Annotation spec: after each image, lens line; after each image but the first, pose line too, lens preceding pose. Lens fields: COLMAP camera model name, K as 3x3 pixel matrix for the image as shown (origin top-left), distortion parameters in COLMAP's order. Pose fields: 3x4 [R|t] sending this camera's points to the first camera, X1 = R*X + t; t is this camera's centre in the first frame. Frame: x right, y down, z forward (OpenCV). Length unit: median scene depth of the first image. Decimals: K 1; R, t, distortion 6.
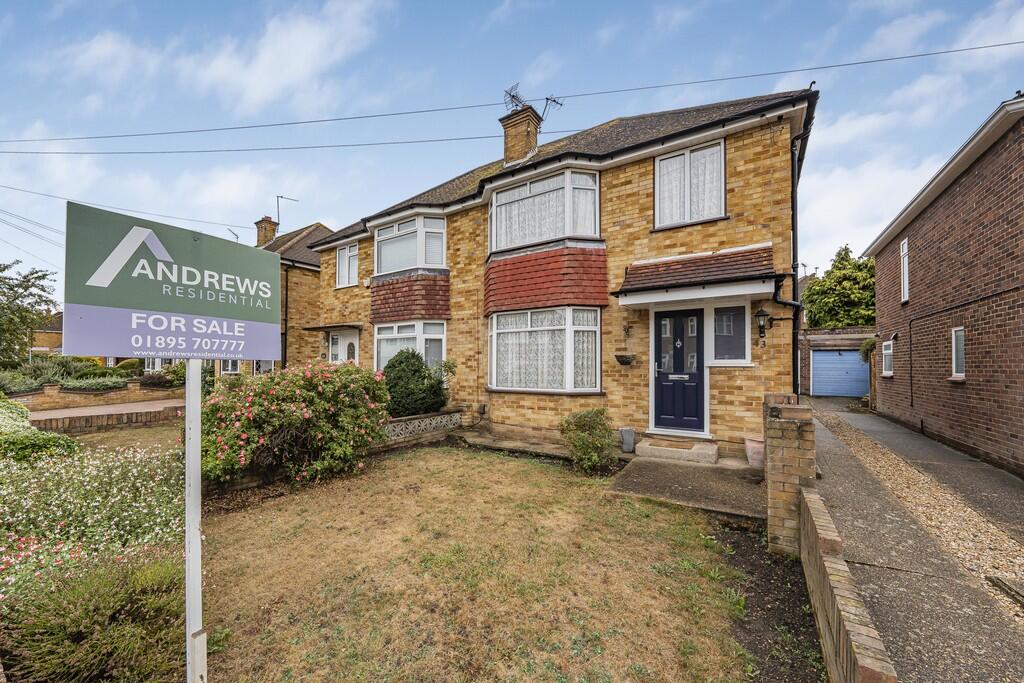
lens RADIAL K [[382.9, 0, 499.8], [0, 382.9, 361.0], [0, 0, 1]] dist [-0.002814, 0.000104]
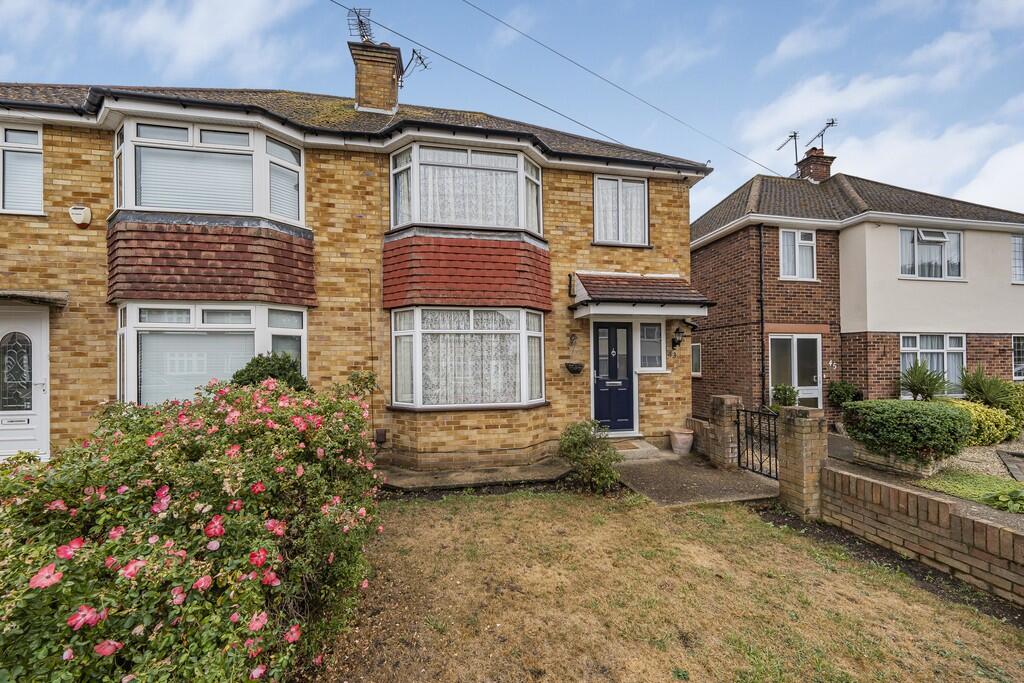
lens RADIAL K [[382.9, 0, 506.3], [0, 382.9, 358.6], [0, 0, 1]] dist [-0.002814, 0.000104]
pose [[0.718044, -0.003920, 0.695986, -0.460808], [-0.001172, 0.999976, 0.006842, -0.032089], [-0.695996, -0.005728, 0.718022, 0.384345]]
